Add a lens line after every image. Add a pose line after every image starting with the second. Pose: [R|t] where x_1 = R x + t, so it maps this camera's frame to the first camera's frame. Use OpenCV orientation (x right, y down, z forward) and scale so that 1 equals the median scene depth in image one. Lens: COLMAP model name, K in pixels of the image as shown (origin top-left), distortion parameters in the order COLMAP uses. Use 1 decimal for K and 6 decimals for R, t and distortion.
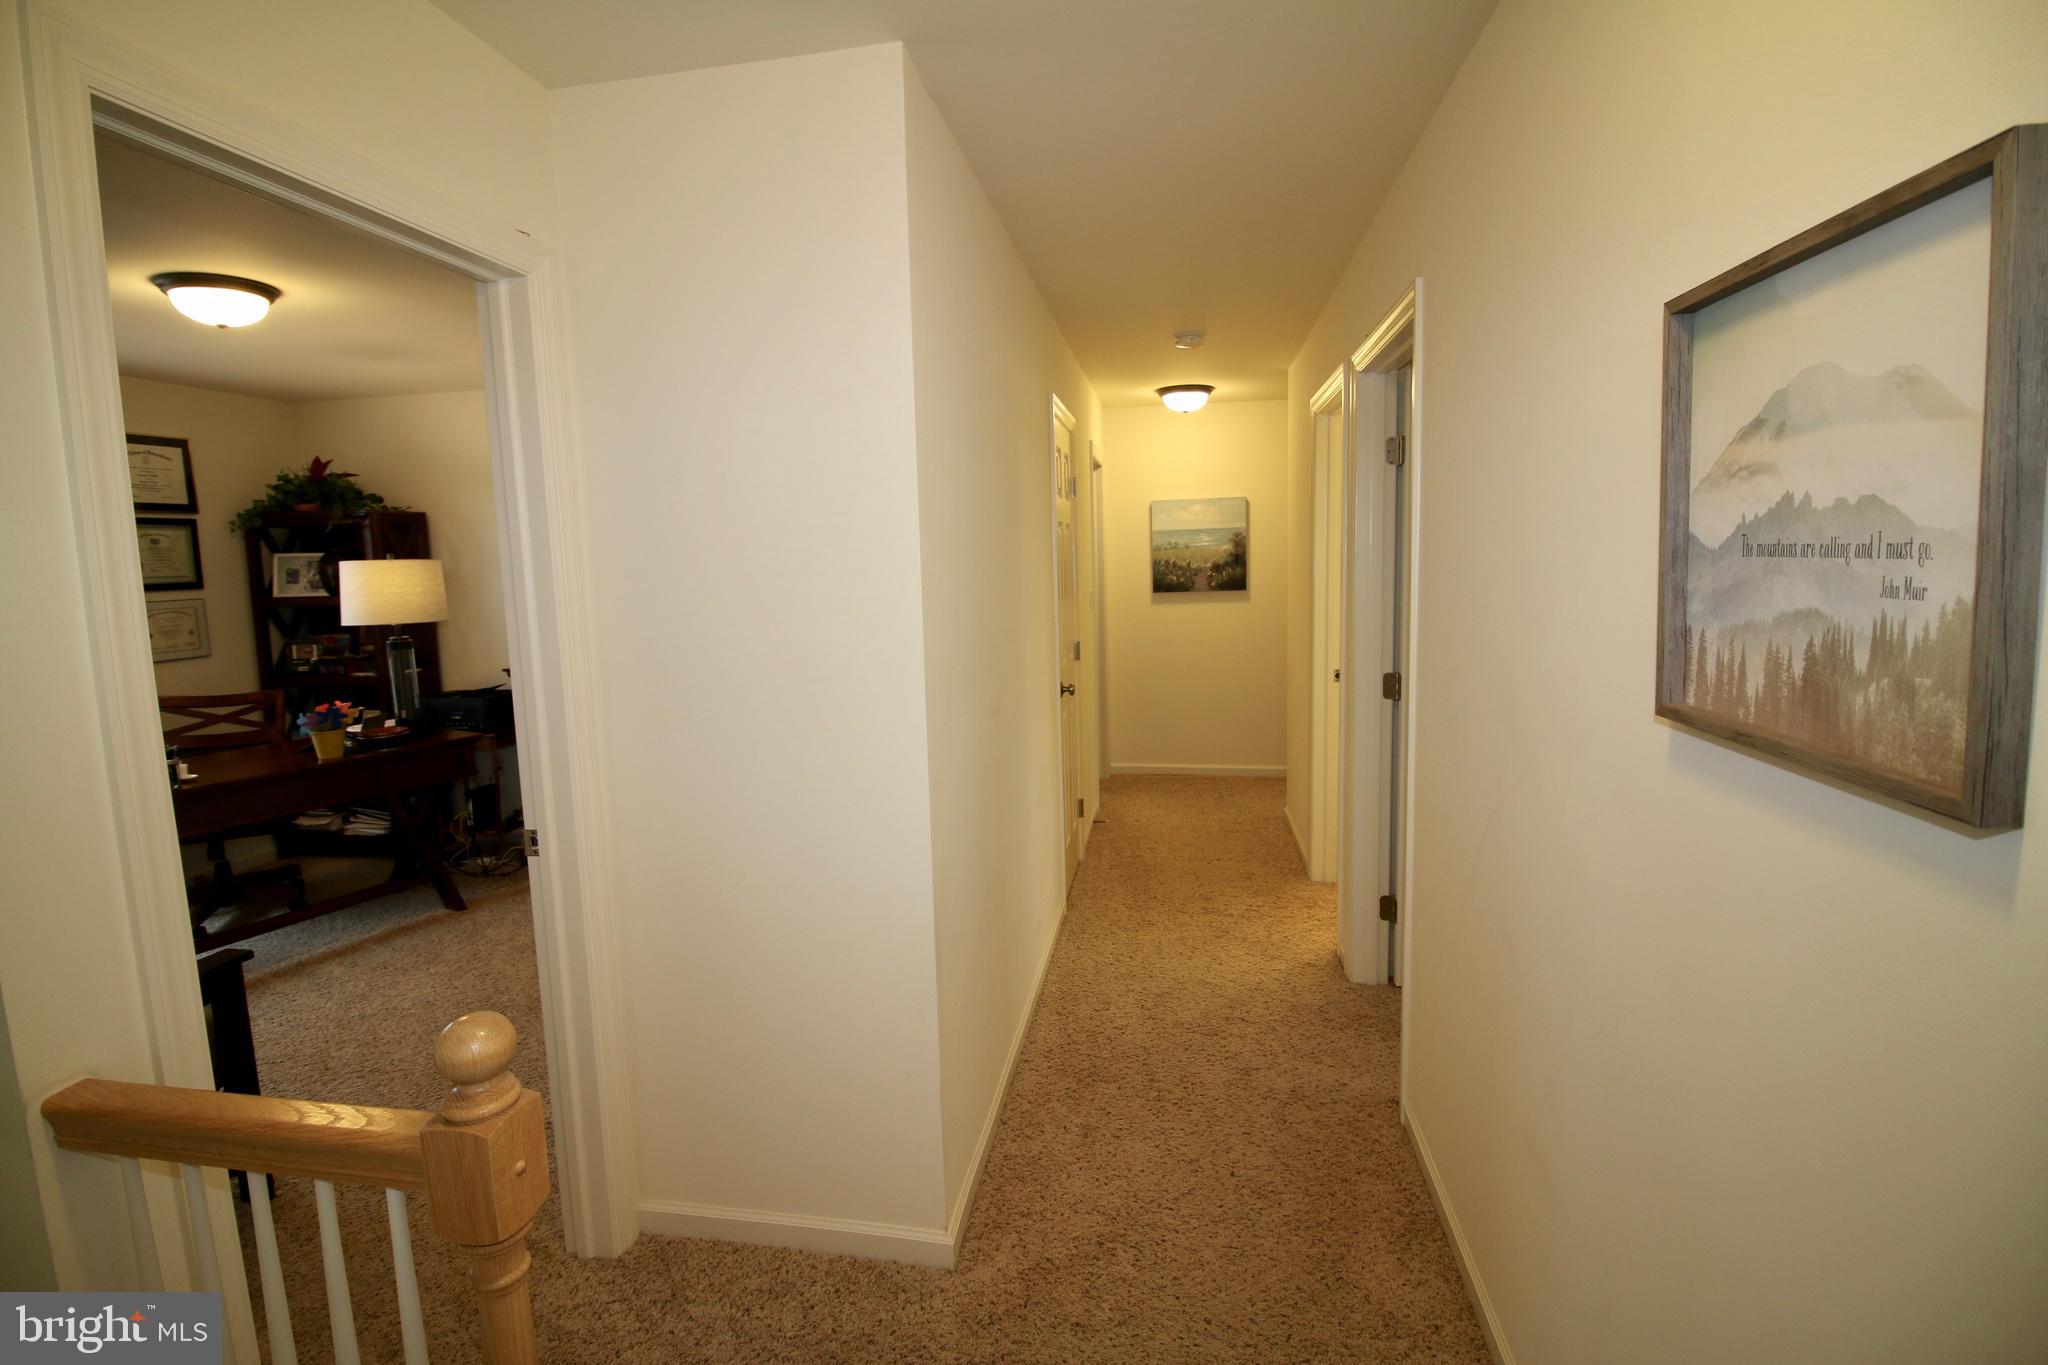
lens RADIAL K [[948.7, 0, 1021.6], [0, 948.7, 672.9], [0, 0, 1]] dist [-0.009151, -0.005754]
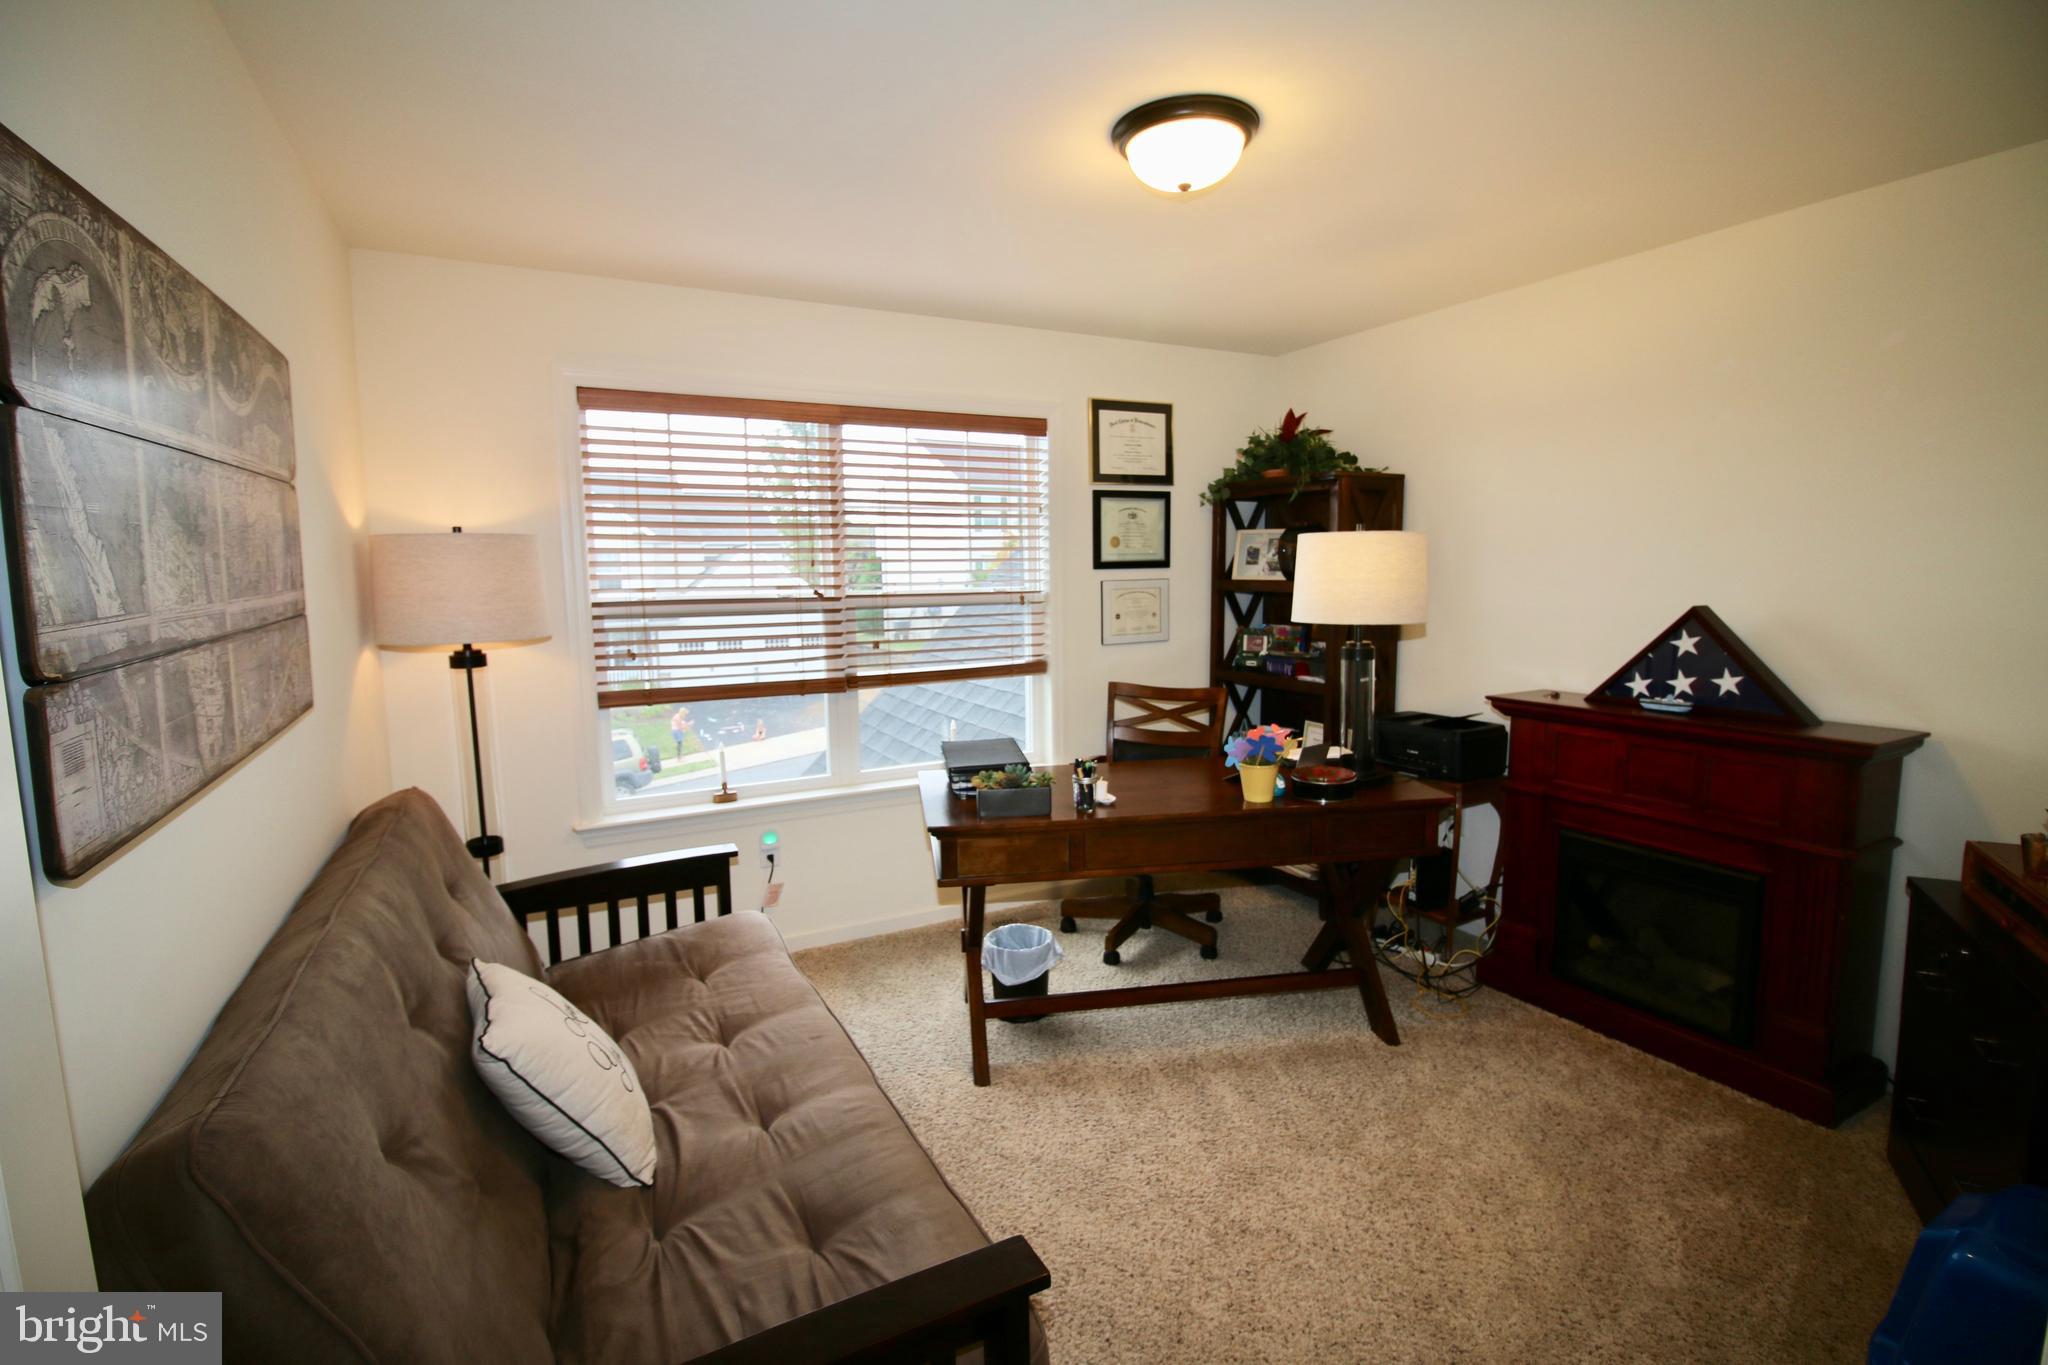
lens RADIAL K [[948.7, 0, 1021.1], [0, 948.7, 672.7], [0, 0, 1]] dist [-0.009151, -0.005754]
pose [[0.610710, 0.104322, -0.784952, -0.219041], [-0.095816, 0.993736, 0.057522, -0.027064], [0.786036, 0.040082, 0.616880, 0.313301]]
